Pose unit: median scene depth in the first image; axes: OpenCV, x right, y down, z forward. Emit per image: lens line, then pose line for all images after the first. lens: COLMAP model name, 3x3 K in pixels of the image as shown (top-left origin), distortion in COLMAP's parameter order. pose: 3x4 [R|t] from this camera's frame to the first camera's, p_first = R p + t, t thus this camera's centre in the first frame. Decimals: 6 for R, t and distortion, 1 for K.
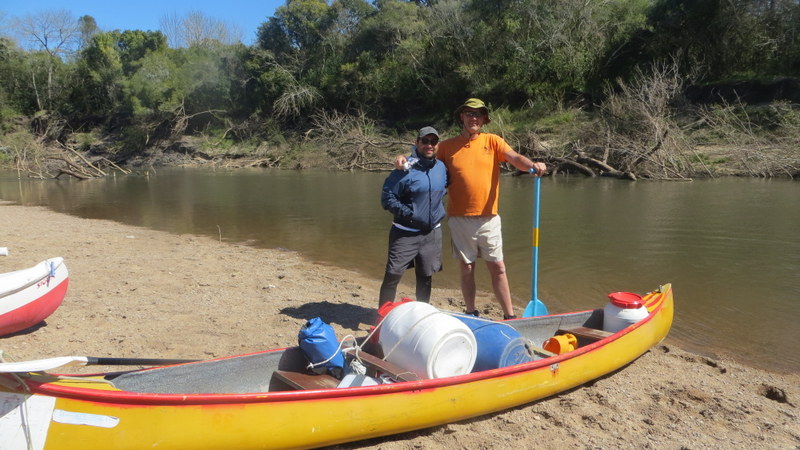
lens RADIAL K [[608.7, 0, 393.9], [0, 608.7, 220.0], [0, 0, 1]] dist [-0.003315, 0.014246]
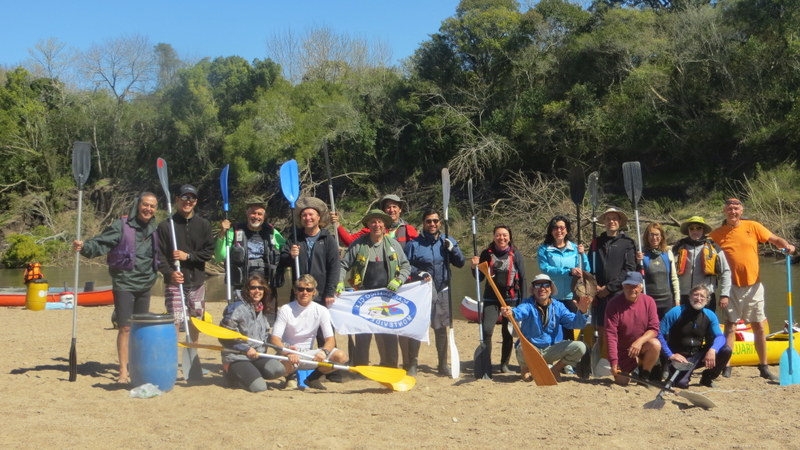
lens RADIAL K [[1153.0, 0, 398.4], [0, 1153.0, 218.4], [0, 0, 1]] dist [-0.094864, 0.000000]
pose [[0.981527, -0.020140, -0.190260, -0.003624], [-0.002361, 0.993093, -0.117306, 0.019295], [0.191308, 0.115588, 0.974700, -0.232647]]
